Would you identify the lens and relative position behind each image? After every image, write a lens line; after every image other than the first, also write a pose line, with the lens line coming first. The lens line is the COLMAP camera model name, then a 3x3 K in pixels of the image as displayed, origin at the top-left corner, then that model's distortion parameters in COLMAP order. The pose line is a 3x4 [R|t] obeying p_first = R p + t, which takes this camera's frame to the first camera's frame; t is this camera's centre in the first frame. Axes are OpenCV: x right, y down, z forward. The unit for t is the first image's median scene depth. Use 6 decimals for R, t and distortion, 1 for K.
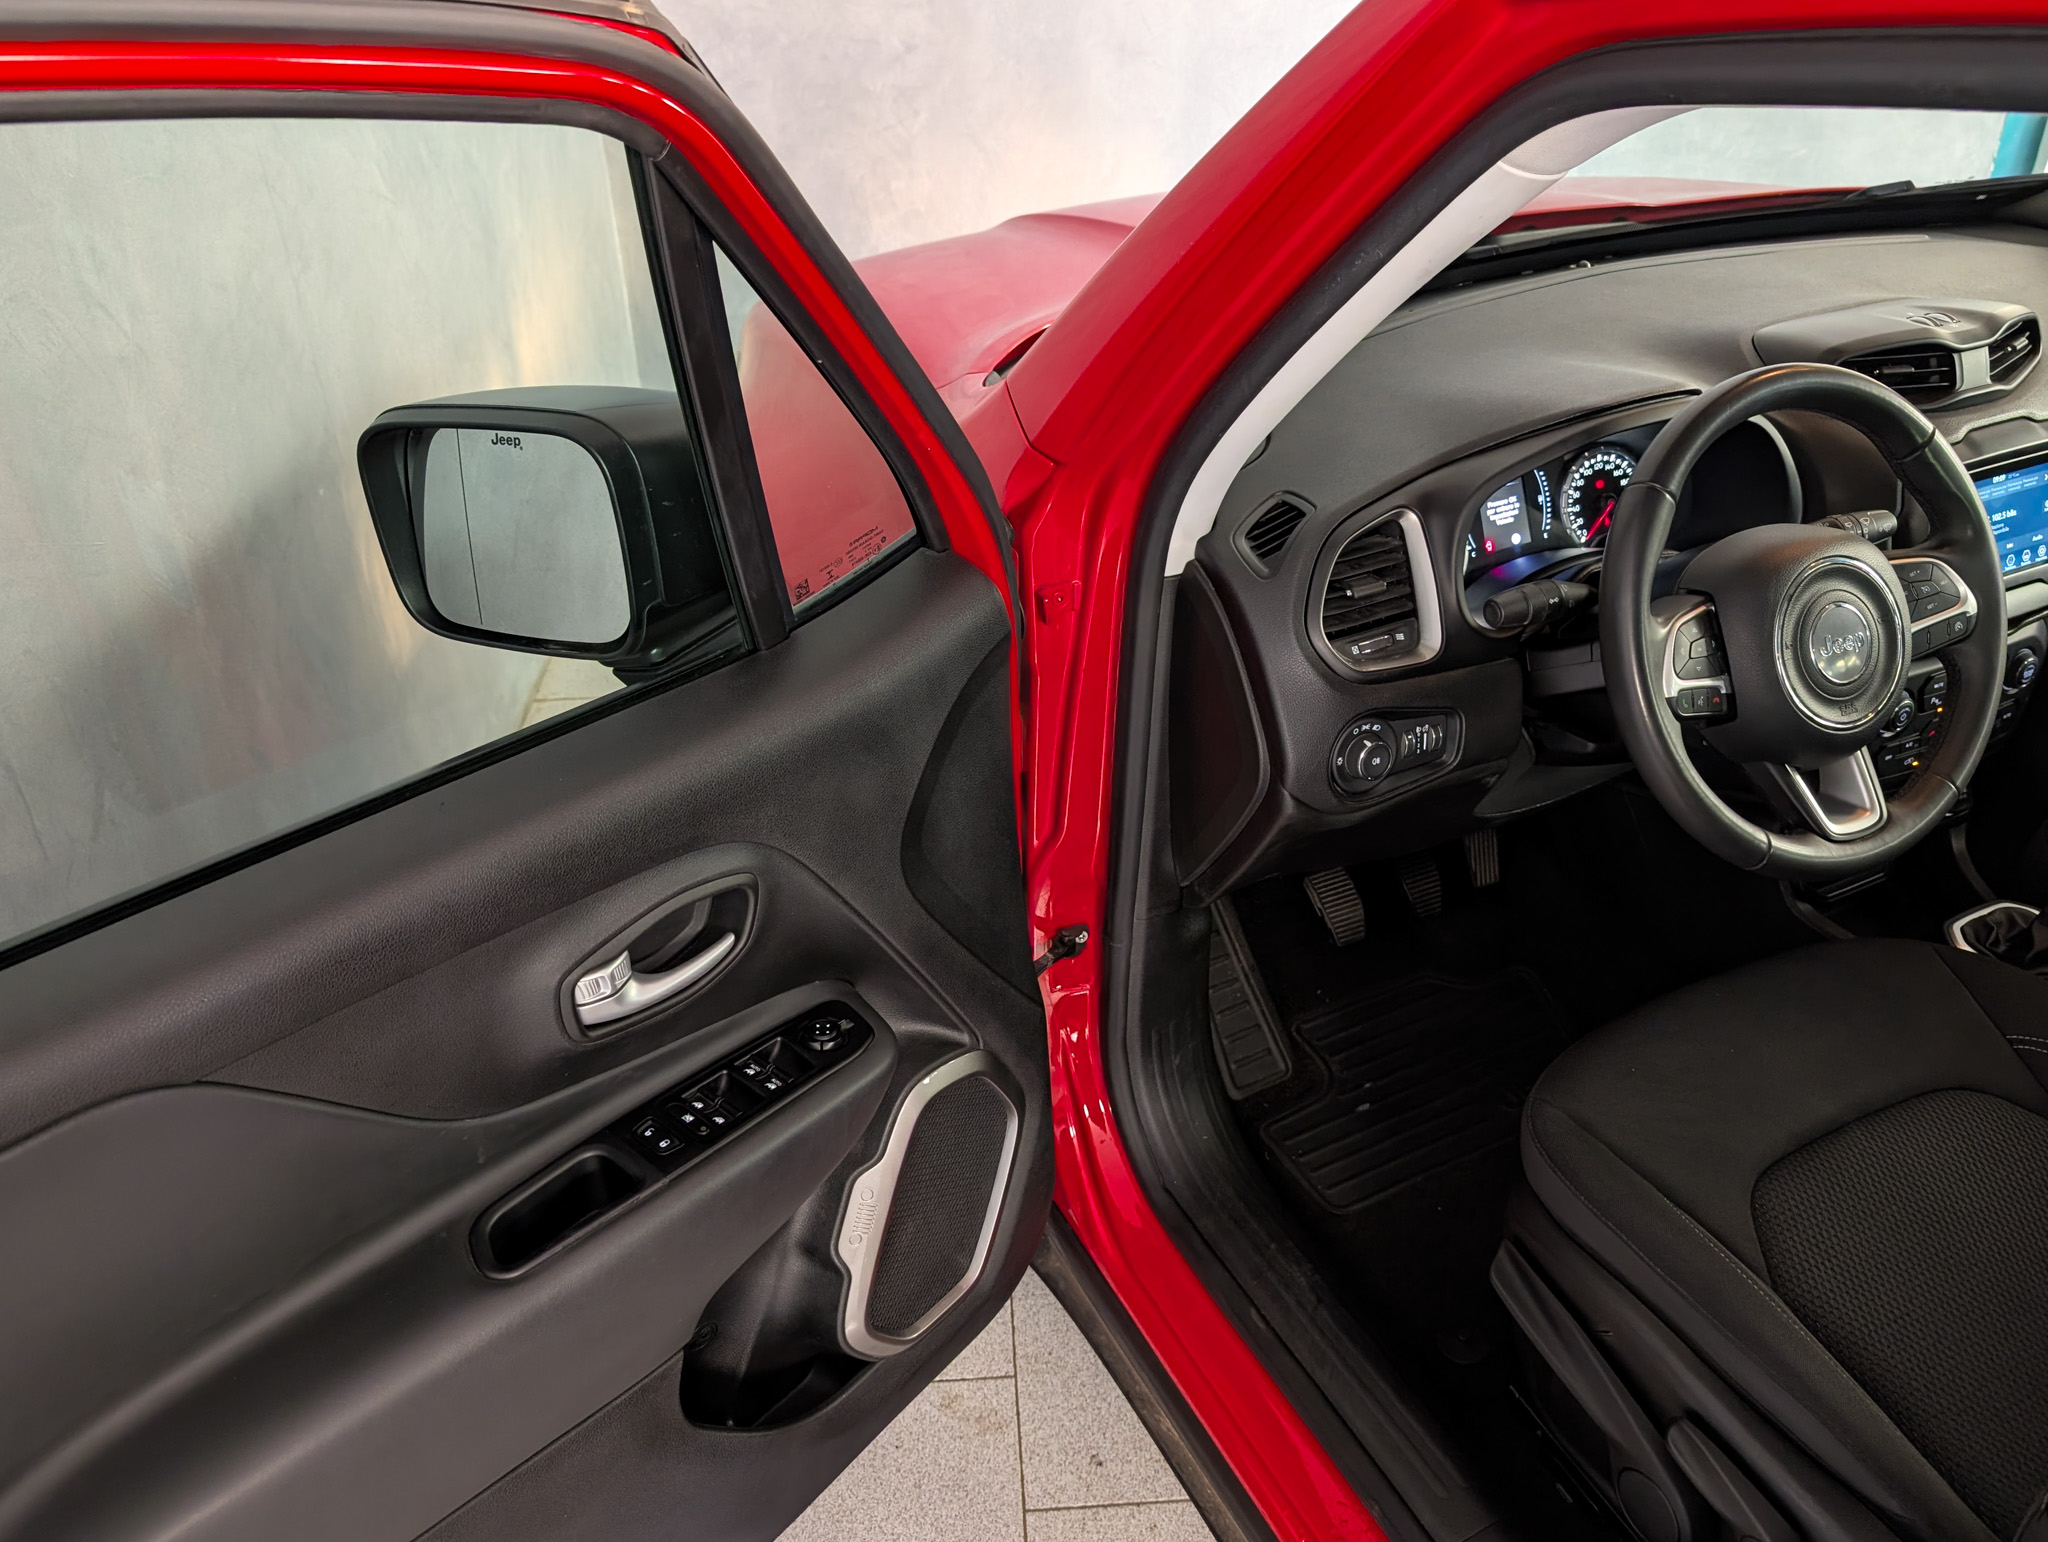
lens RADIAL K [[1550.9, 0, 1024.0], [0, 1550.9, 771.0], [0, 0, 1]] dist [-0.003541, -0.009862]
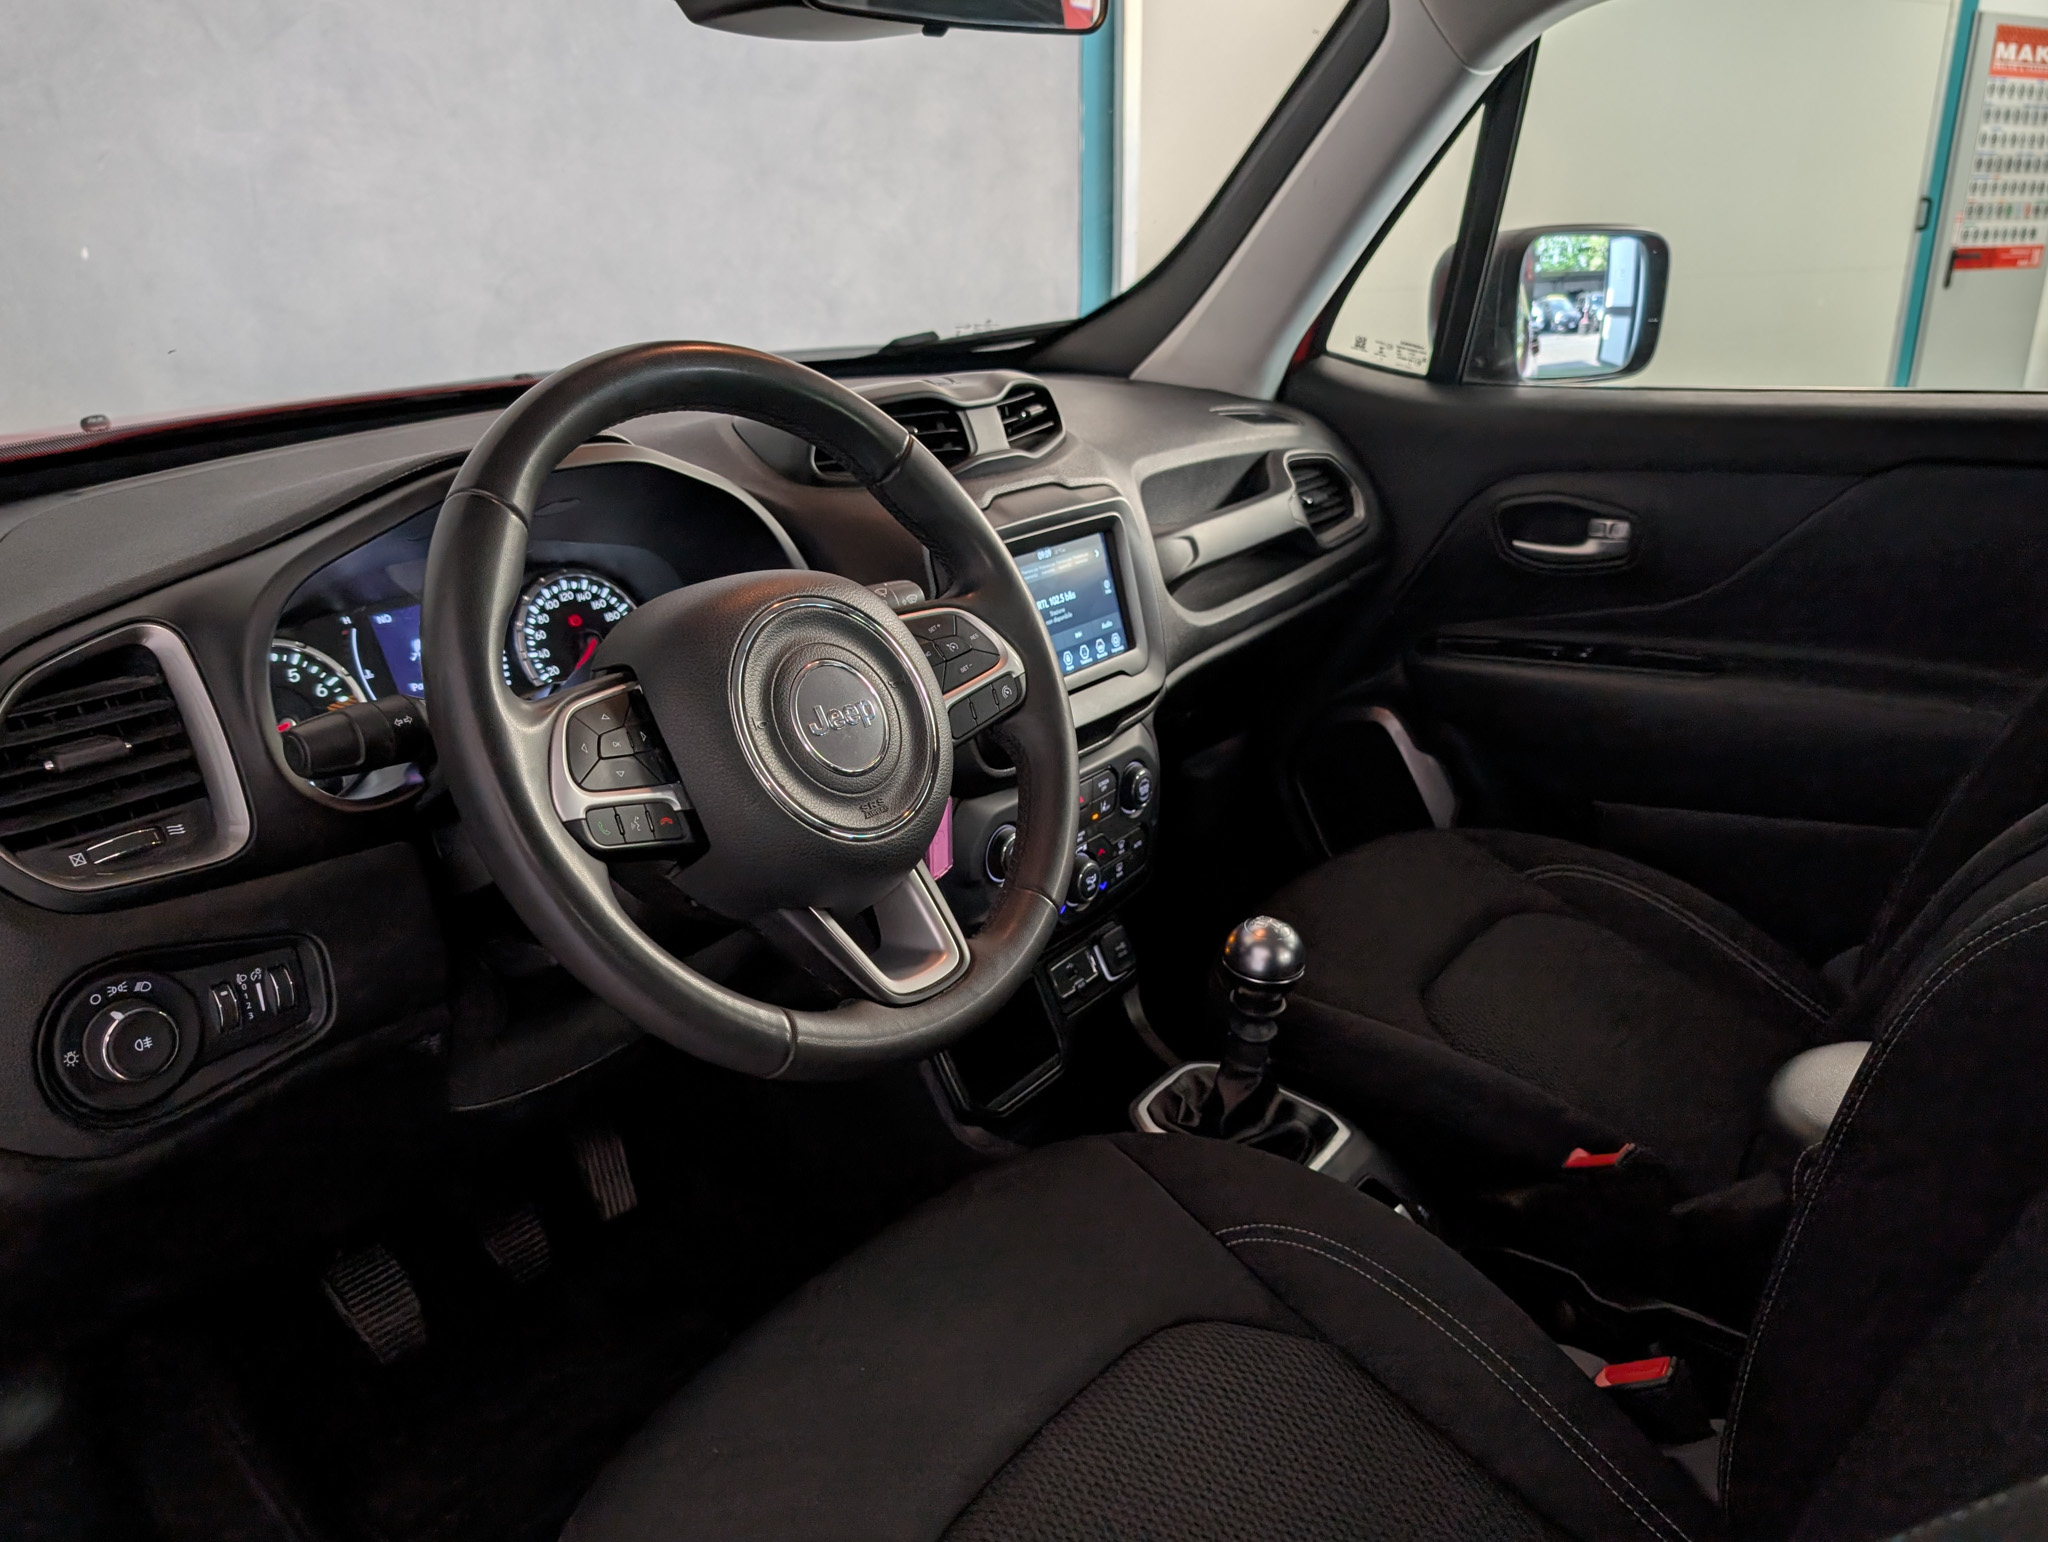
lens RADIAL K [[1572.3, 0, 1024.0], [0, 1572.3, 771.0], [0, 0, 1]] dist [0.062501, -0.092527]
pose [[0.886103, -0.138230, 0.442395, 0.266547], [0.232859, 0.958055, -0.167056, 0.069131], [-0.400747, 0.251044, 0.881124, 0.333913]]
